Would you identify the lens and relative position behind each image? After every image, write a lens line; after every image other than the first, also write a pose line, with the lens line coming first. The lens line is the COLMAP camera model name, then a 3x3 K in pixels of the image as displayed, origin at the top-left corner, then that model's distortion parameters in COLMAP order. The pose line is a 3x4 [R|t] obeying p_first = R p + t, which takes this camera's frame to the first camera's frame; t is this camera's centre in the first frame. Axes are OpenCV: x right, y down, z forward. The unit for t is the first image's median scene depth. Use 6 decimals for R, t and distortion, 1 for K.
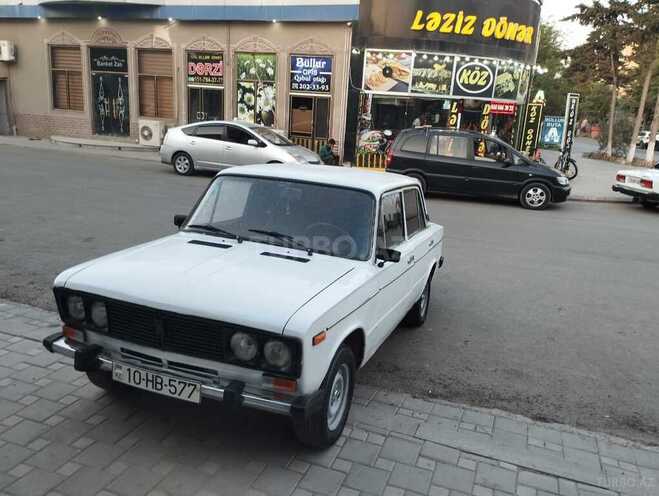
lens RADIAL K [[549.0, 0, 328.7], [0, 549.0, 251.4], [0, 0, 1]] dist [0.106352, -0.134918]
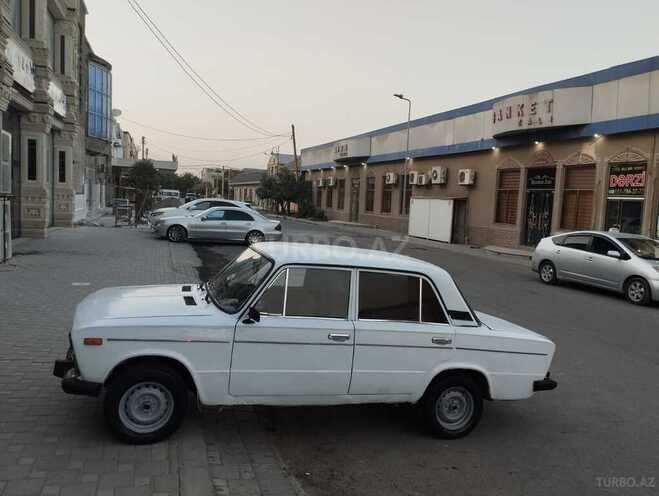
lens RADIAL K [[546.2, 0, 329.5], [0, 546.2, 248.0], [0, 0, 1]] dist [0.104887, -0.142303]
pose [[0.616540, 0.042525, -0.786174, 0.228705], [-0.211391, 0.970816, -0.113267, -0.006270], [0.758414, 0.236023, 0.607537, 0.085666]]
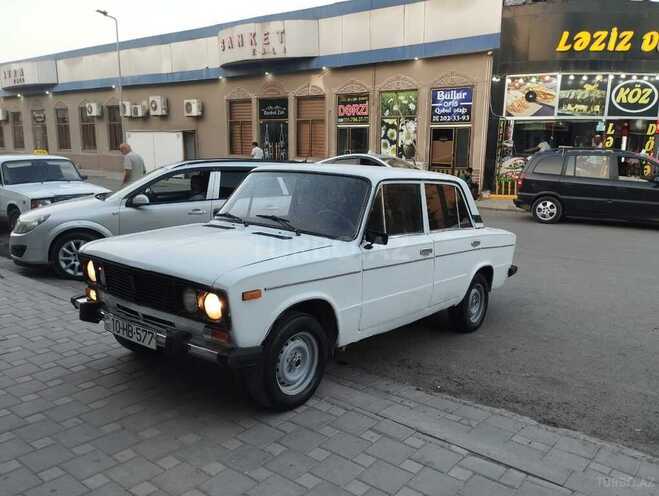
lens RADIAL K [[546.2, 0, 329.5], [0, 546.2, 248.0], [0, 0, 1]] dist [0.104887, -0.142303]
pose [[0.950519, 0.008799, -0.310540, 0.071930], [-0.034517, 0.996401, -0.077417, 0.022889], [0.308742, 0.084305, 0.947402, 0.004935]]
